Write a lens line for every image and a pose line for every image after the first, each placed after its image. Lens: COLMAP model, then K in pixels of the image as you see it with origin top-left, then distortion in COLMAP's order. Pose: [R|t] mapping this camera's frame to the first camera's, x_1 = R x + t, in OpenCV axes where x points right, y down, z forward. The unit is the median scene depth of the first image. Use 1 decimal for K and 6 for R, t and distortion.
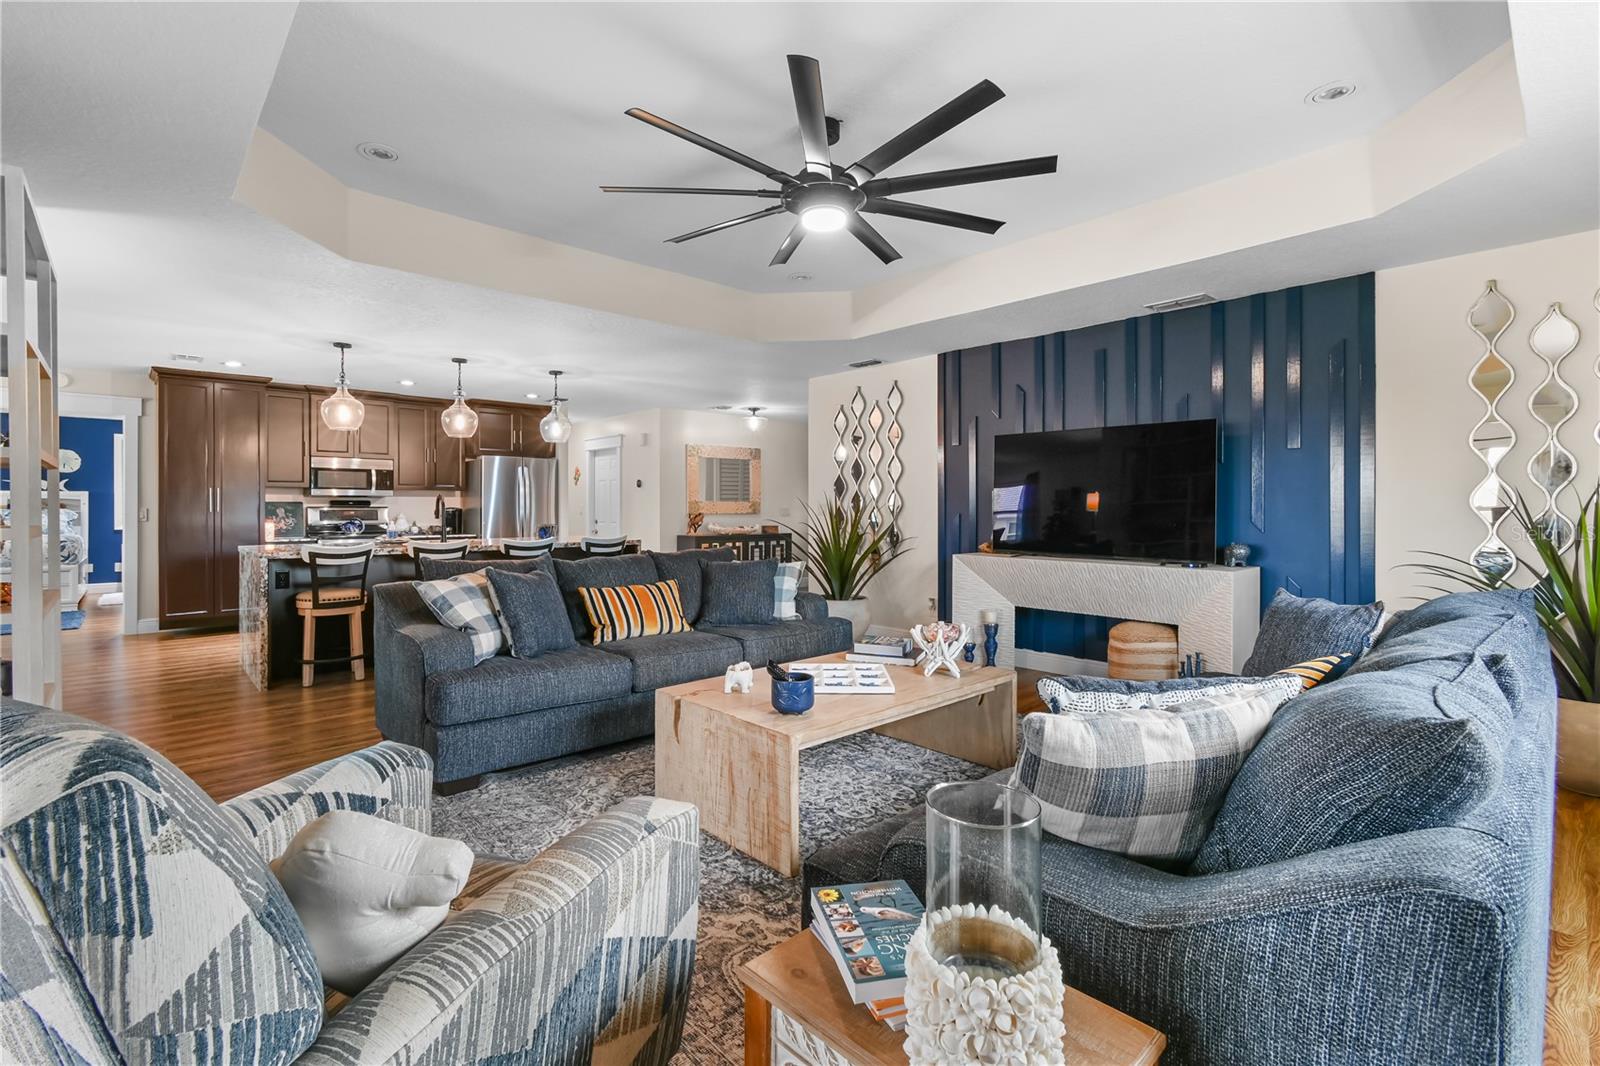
lens RADIAL K [[726.1, 0, 790.4], [0, 726.1, 504.4], [0, 0, 1]] dist [0.006842, -0.002783]
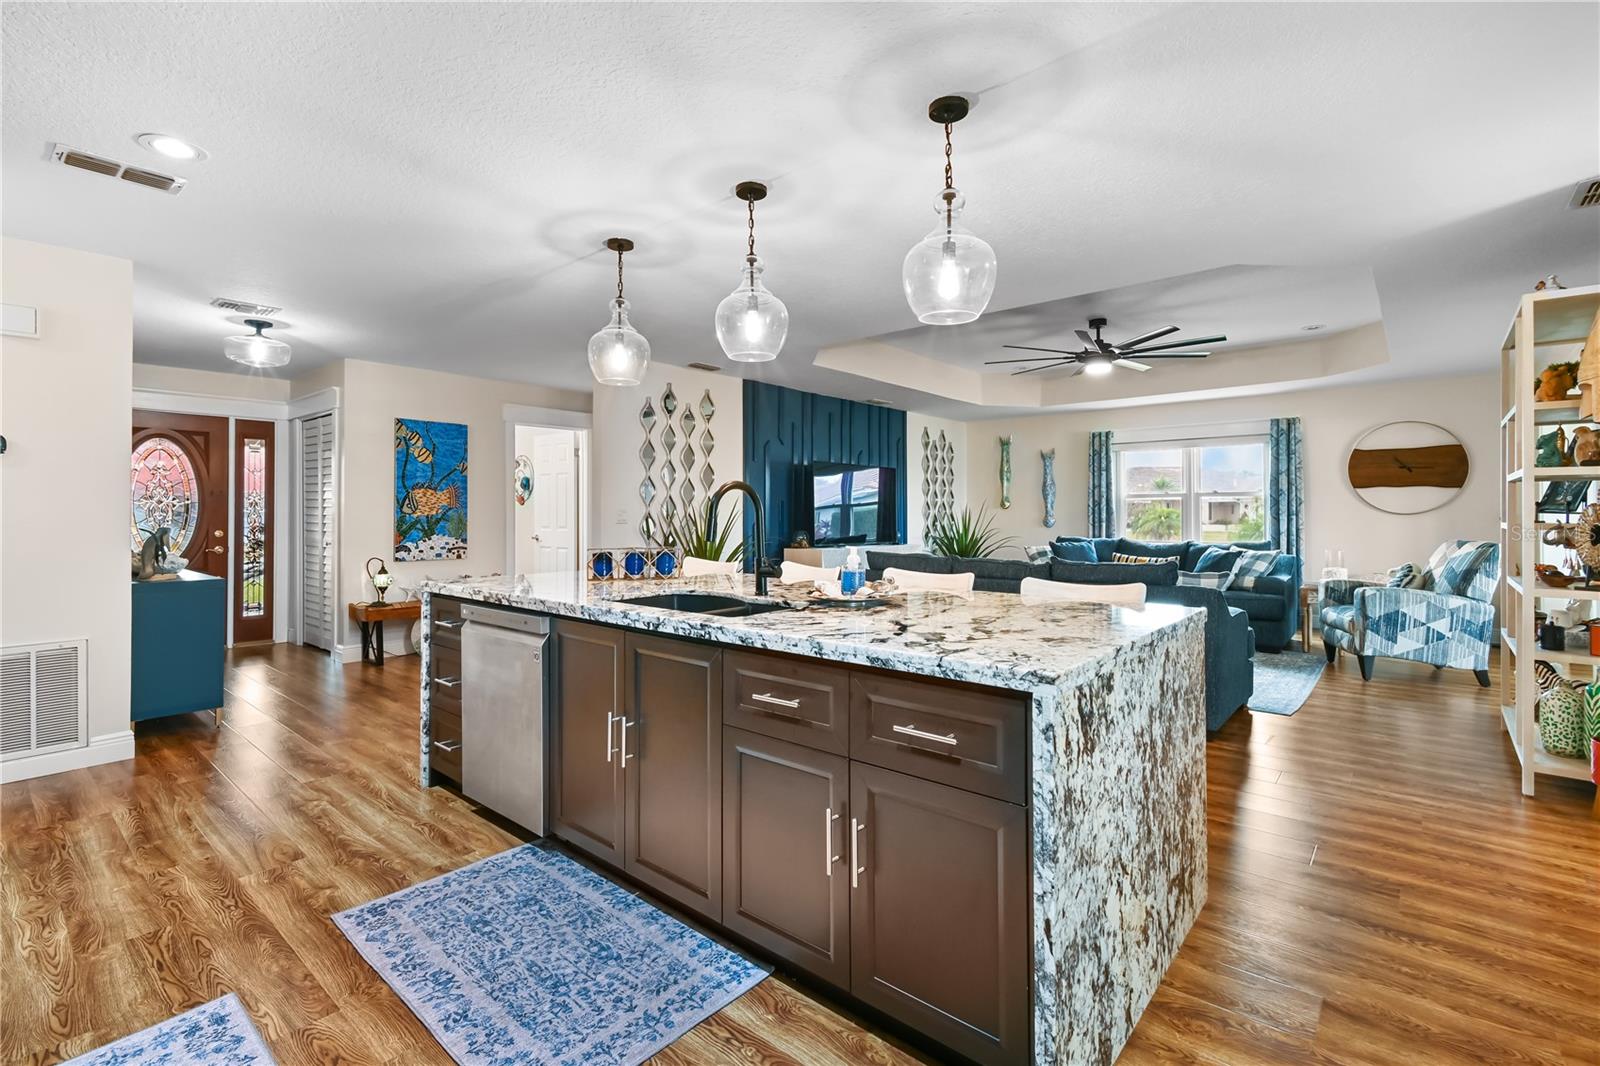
lens RADIAL K [[726.1, 0, 804.3], [0, 726.1, 506.5], [0, 0, 1]] dist [0.006842, -0.002783]
pose [[-0.121339, 0.012039, 0.992538, -0.888802], [-0.001372, 0.999923, -0.012296, 0.005601], [-0.992610, -0.002854, -0.121314, 0.993952]]
